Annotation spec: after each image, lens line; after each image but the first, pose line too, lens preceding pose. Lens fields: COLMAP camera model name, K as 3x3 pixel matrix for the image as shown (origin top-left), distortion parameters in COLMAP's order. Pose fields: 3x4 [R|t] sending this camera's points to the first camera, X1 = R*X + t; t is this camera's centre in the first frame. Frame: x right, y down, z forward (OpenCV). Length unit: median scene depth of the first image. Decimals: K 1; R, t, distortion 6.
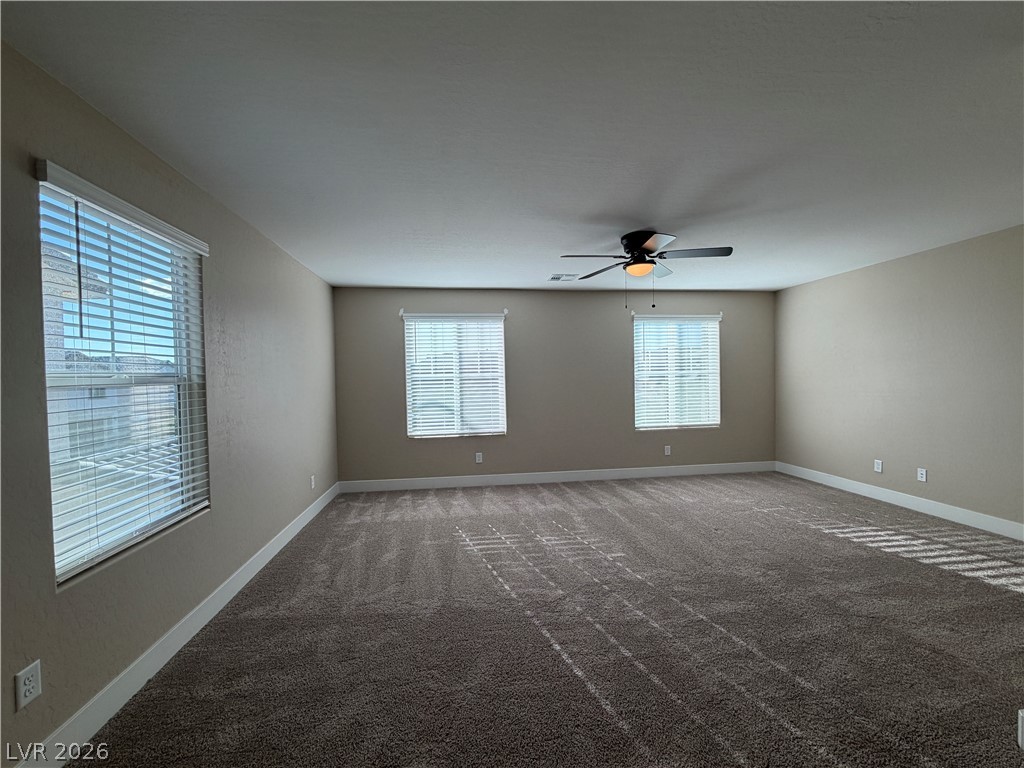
lens RADIAL K [[406.2, 0, 509.6], [0, 406.2, 384.4], [0, 0, 1]] dist [-0.000240, -0.000034]
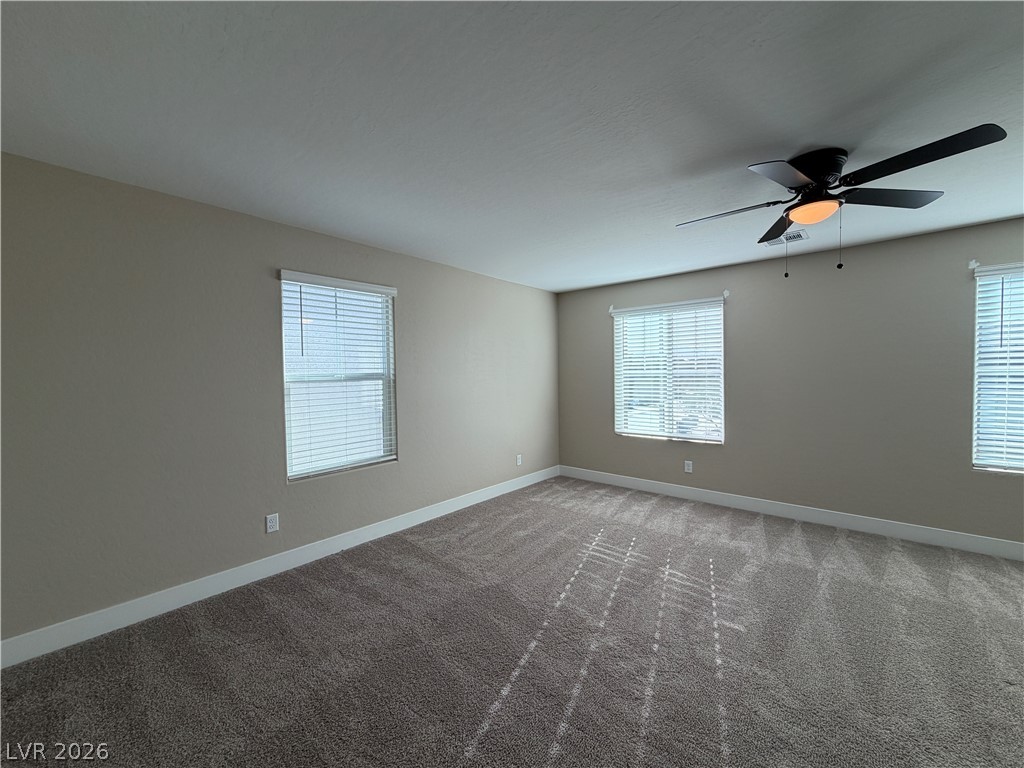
lens RADIAL K [[406.8, 0, 512.0], [0, 406.8, 384.0], [0, 0, 1]] dist [0.002858, -0.000649]
pose [[0.670466, 0.028356, -0.741398, 0.375446], [-0.013938, 0.999574, 0.025625, -0.016585], [0.741809, -0.006847, 0.670576, 0.161233]]
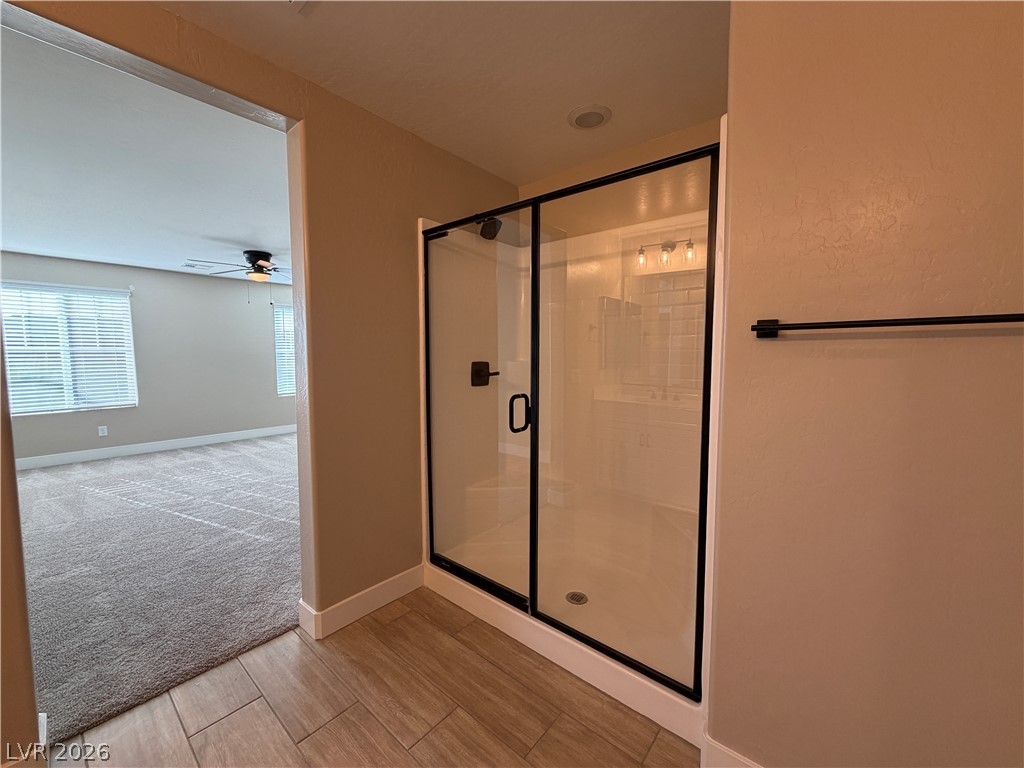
lens RADIAL K [[406.2, 0, 509.6], [0, 406.2, 384.4], [0, 0, 1]] dist [-0.000240, -0.000034]
pose [[0.742463, -0.033917, 0.669028, 0.005362], [-0.001439, 0.998634, 0.052225, 0.012643], [-0.669885, -0.039738, 0.741400, -0.505971]]
